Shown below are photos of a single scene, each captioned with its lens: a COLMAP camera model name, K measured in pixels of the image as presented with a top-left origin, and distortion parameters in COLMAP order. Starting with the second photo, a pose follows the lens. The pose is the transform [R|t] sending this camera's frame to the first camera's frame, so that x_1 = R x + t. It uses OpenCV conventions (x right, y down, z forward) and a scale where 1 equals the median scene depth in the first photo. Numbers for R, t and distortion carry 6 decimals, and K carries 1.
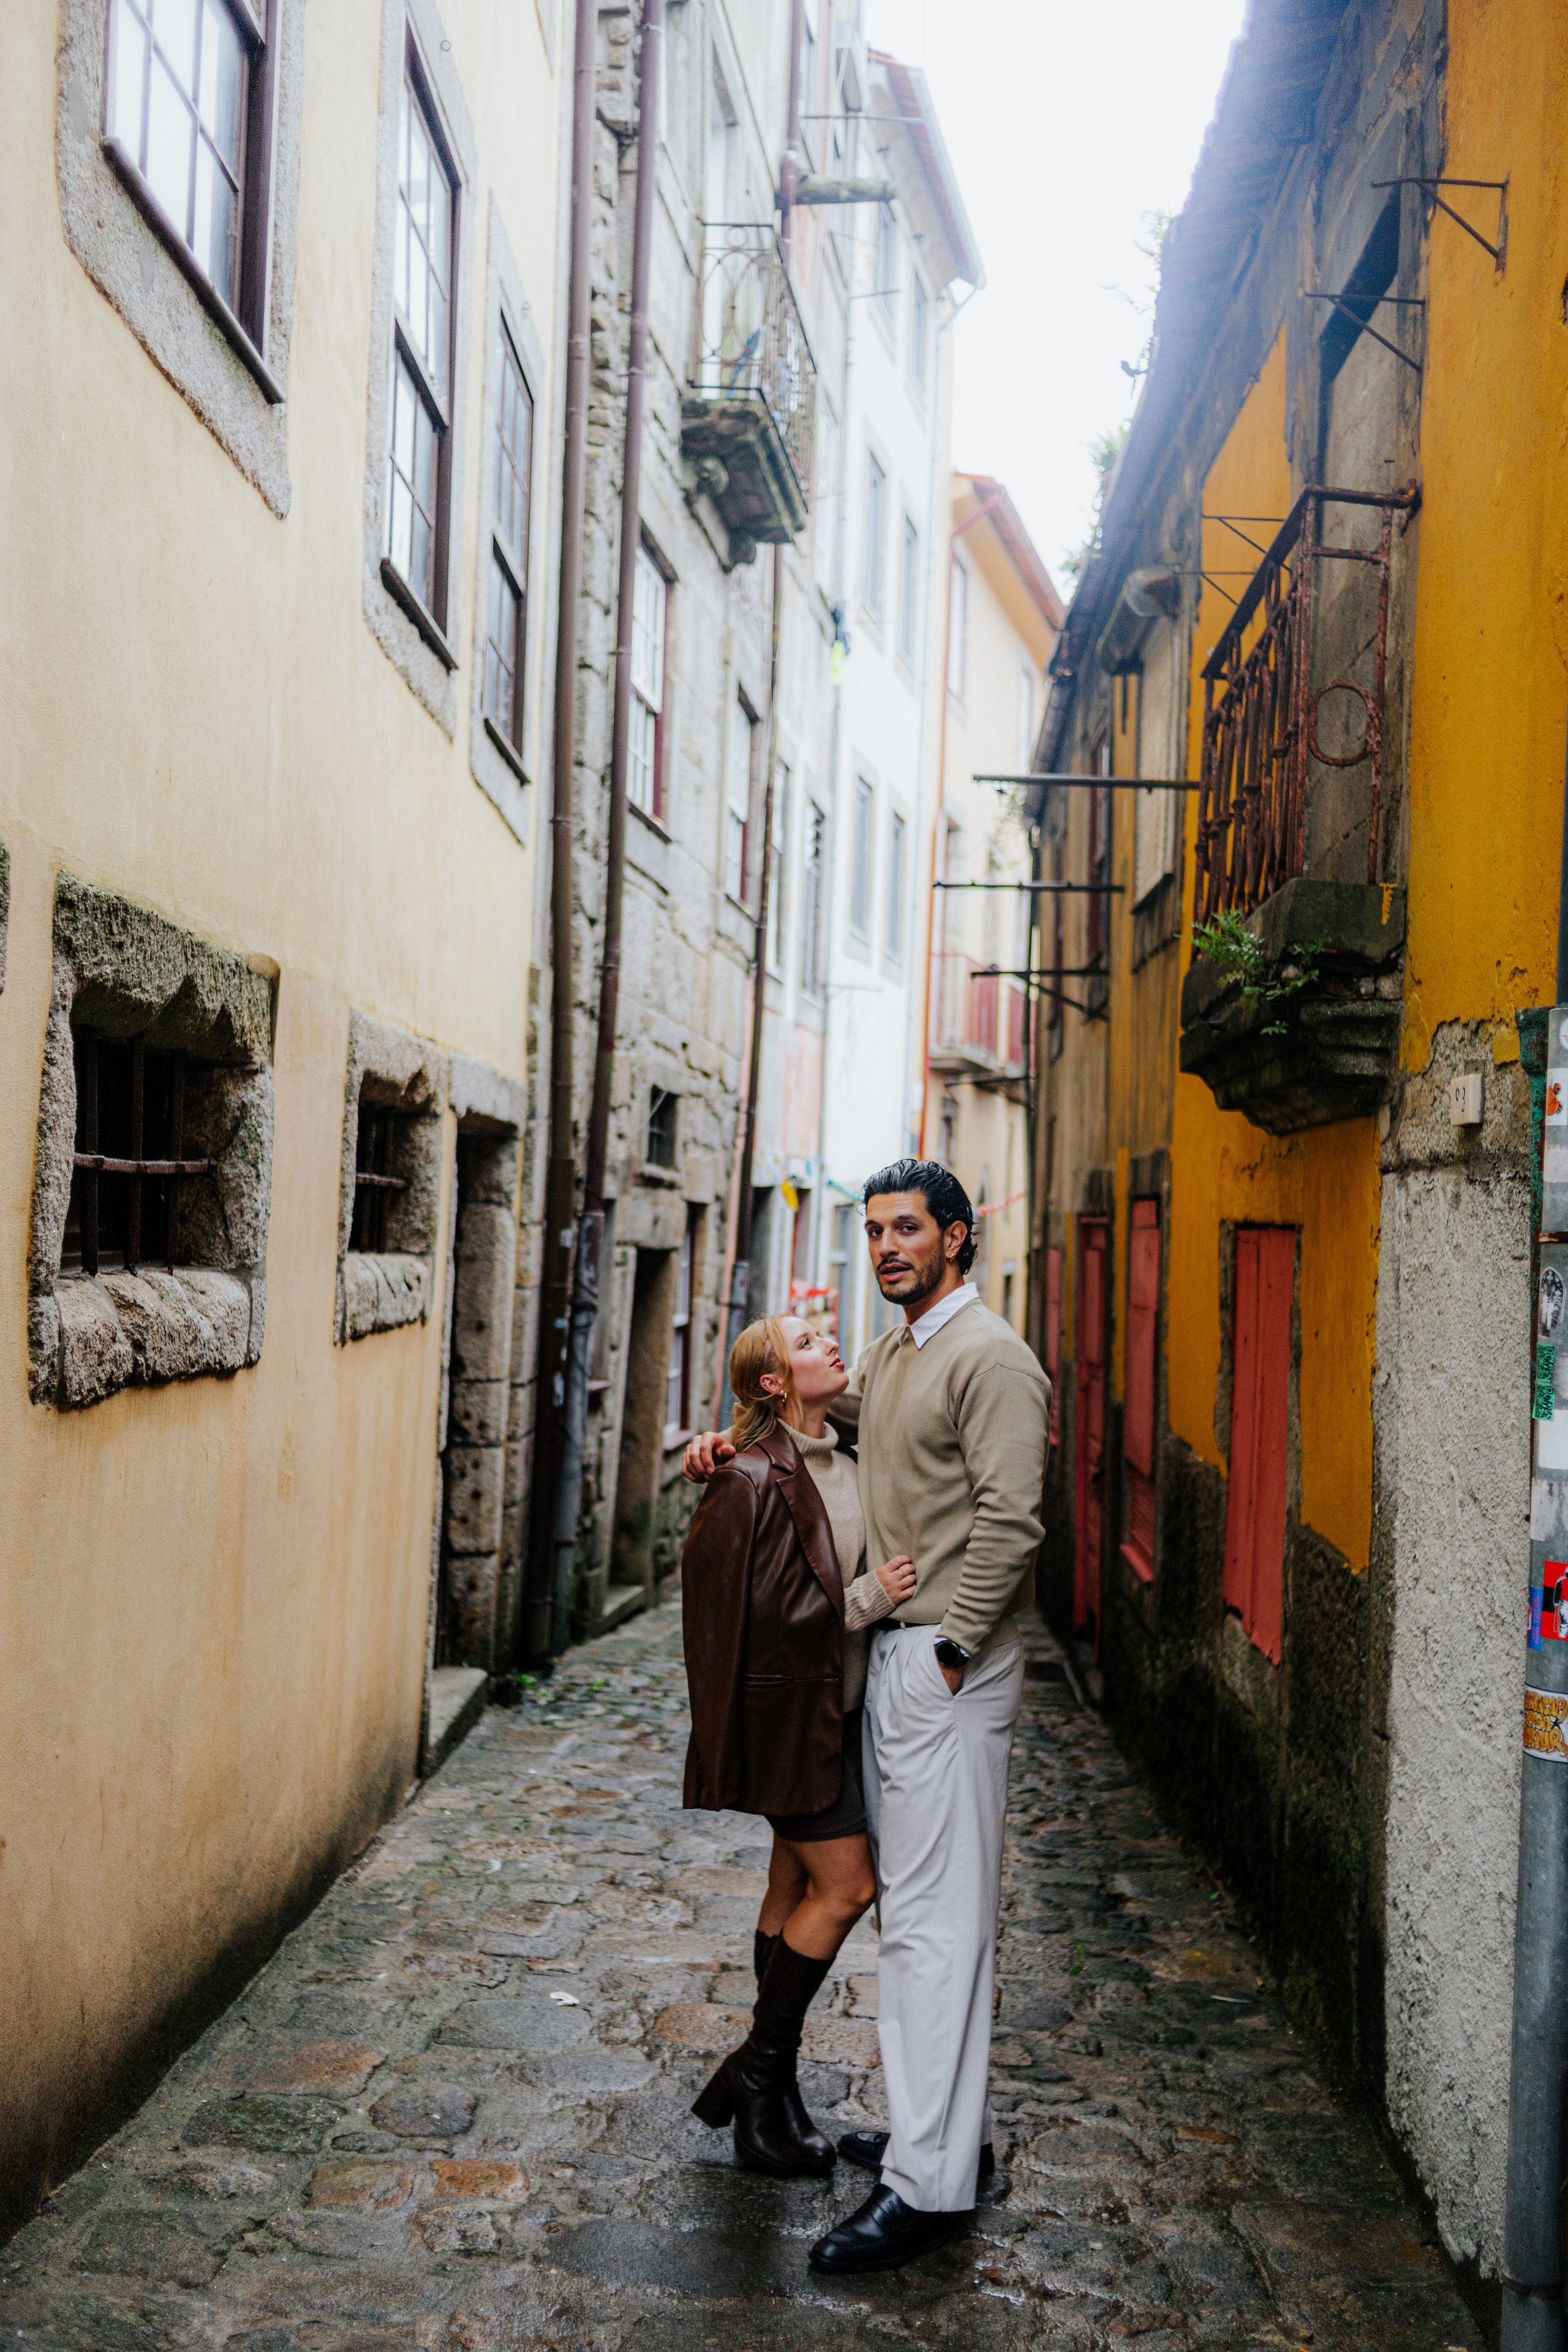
lens RADIAL K [[2327.7, 0, 784.9], [0, 2327.7, 1182.4], [0, 0, 1]] dist [0.001714, 0.010079]
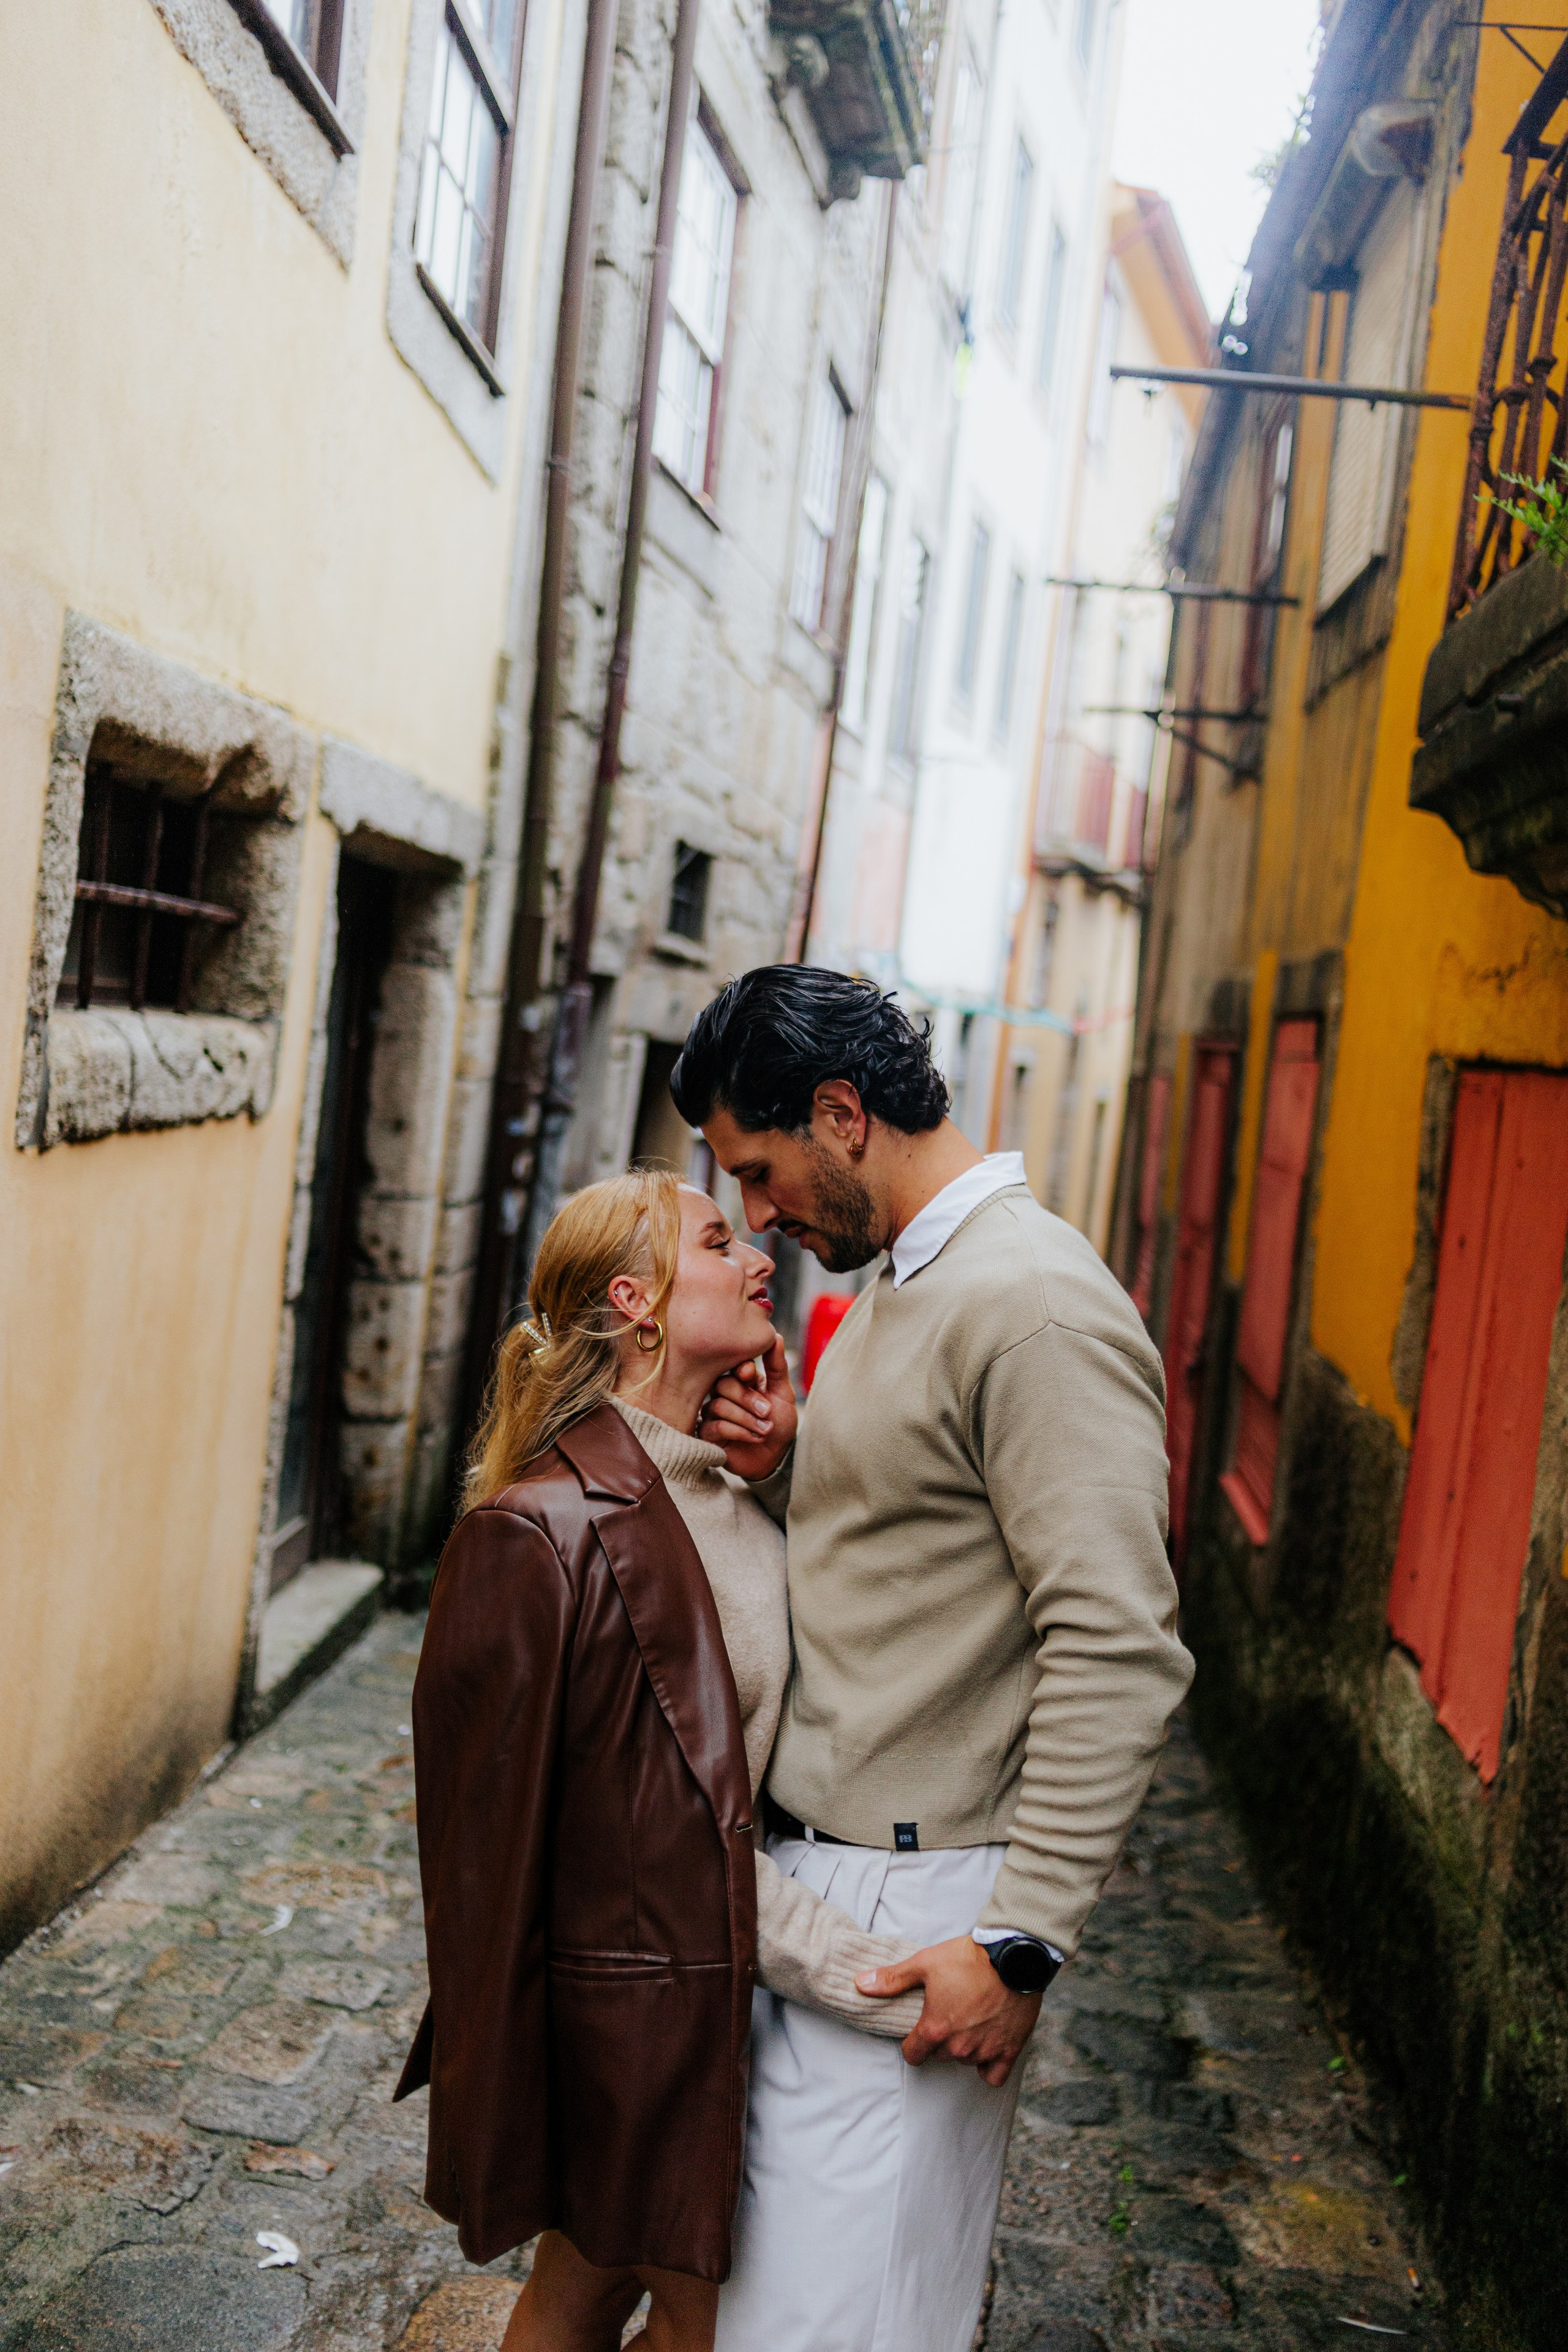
lens RADIAL K [[2273.0, 0, 785.1], [0, 2273.0, 1170.5], [0, 0, 1]] dist [-0.001918, 0.016349]
pose [[0.996485, 0.073620, -0.039960, 0.031677], [-0.070162, 0.994162, 0.081966, 0.008773], [0.045762, -0.078875, 0.995834, 0.334460]]
